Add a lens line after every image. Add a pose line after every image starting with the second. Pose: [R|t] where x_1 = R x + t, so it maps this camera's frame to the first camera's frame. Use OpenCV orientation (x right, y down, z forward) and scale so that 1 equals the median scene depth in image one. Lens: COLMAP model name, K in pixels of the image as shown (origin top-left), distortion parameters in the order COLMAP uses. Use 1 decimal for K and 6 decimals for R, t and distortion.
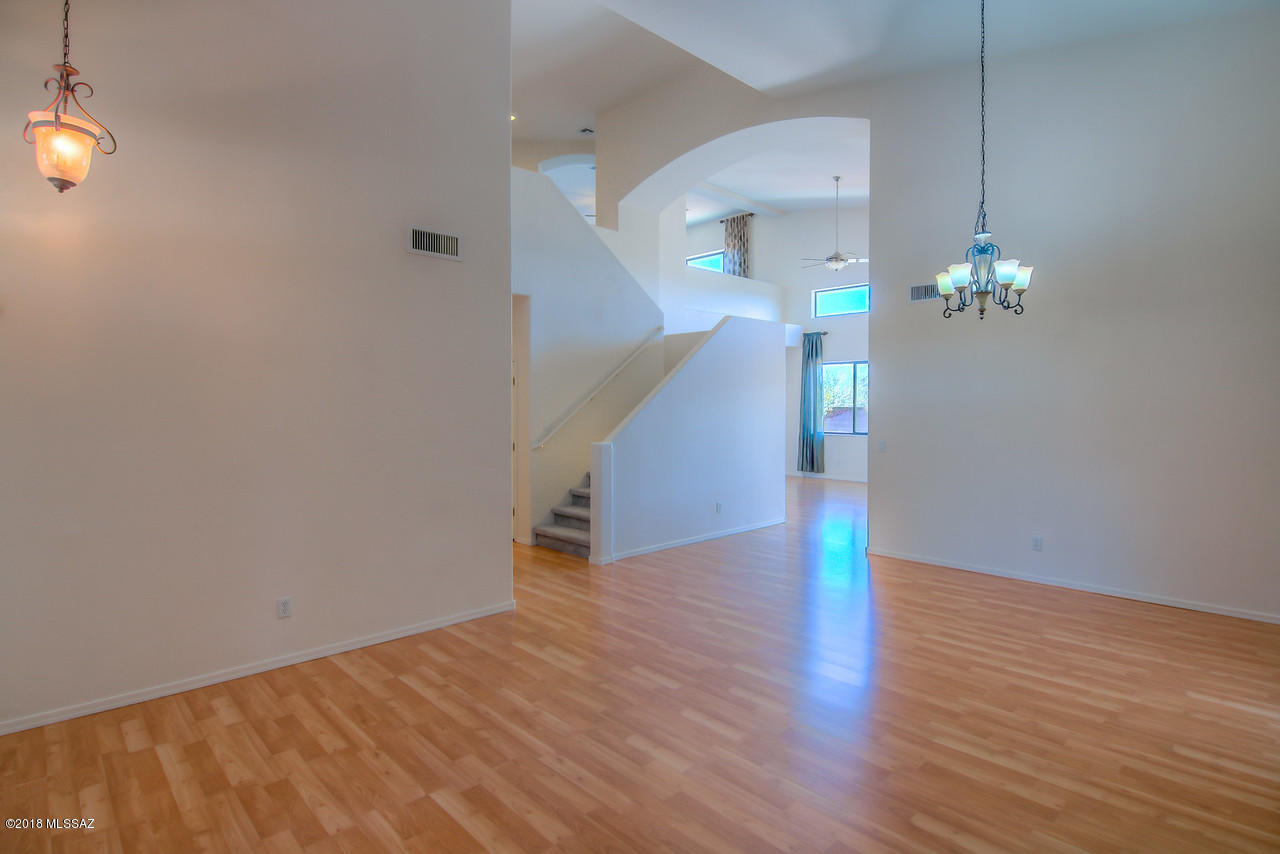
lens RADIAL K [[654.8, 0, 634.8], [0, 654.8, 420.5], [0, 0, 1]] dist [-0.020813, -0.001037]
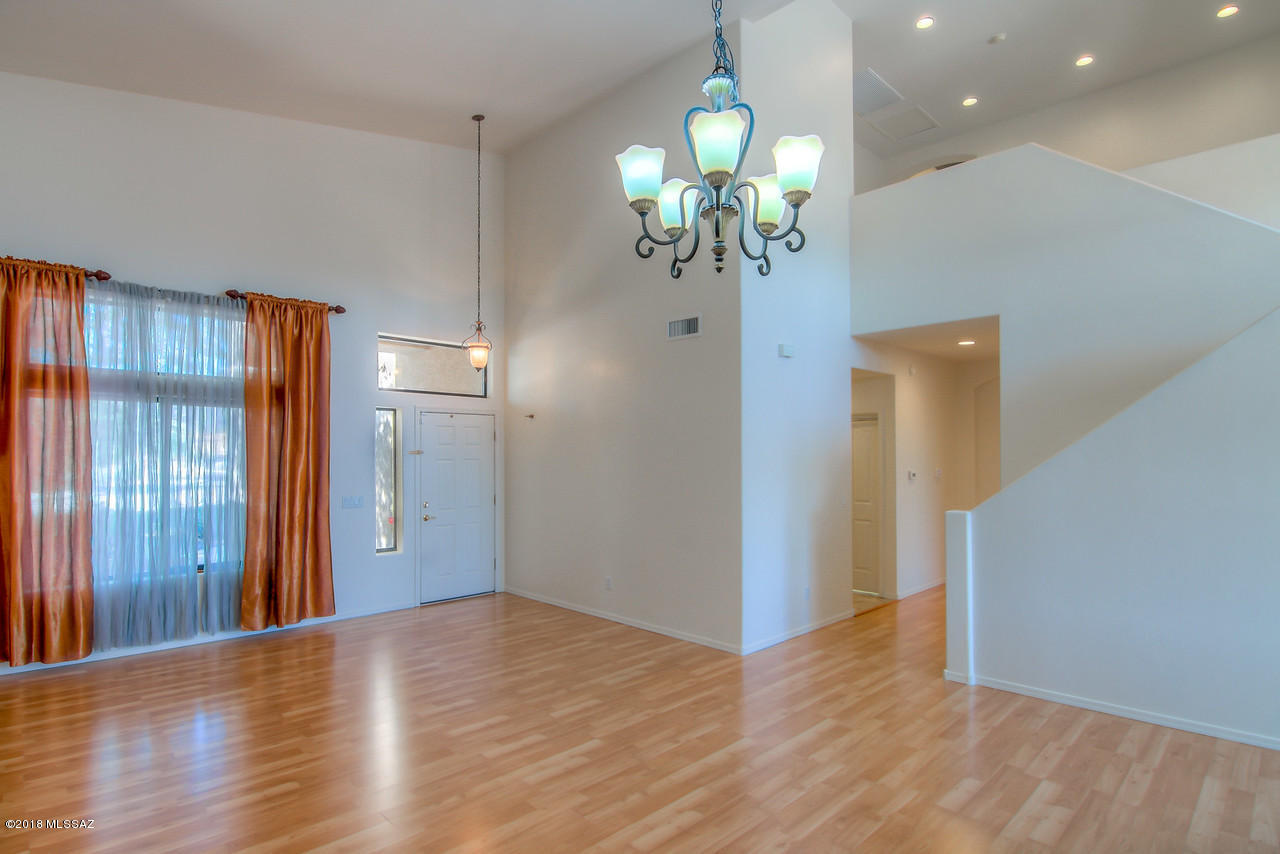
lens RADIAL K [[654.8, 0, 634.7], [0, 654.8, 438.0], [0, 0, 1]] dist [-0.020813, -0.001037]
pose [[0.009951, -0.026062, -0.999611, 1.096121], [-0.028158, 0.999257, -0.026333, -0.030206], [0.999554, 0.028409, 0.009210, 1.039846]]
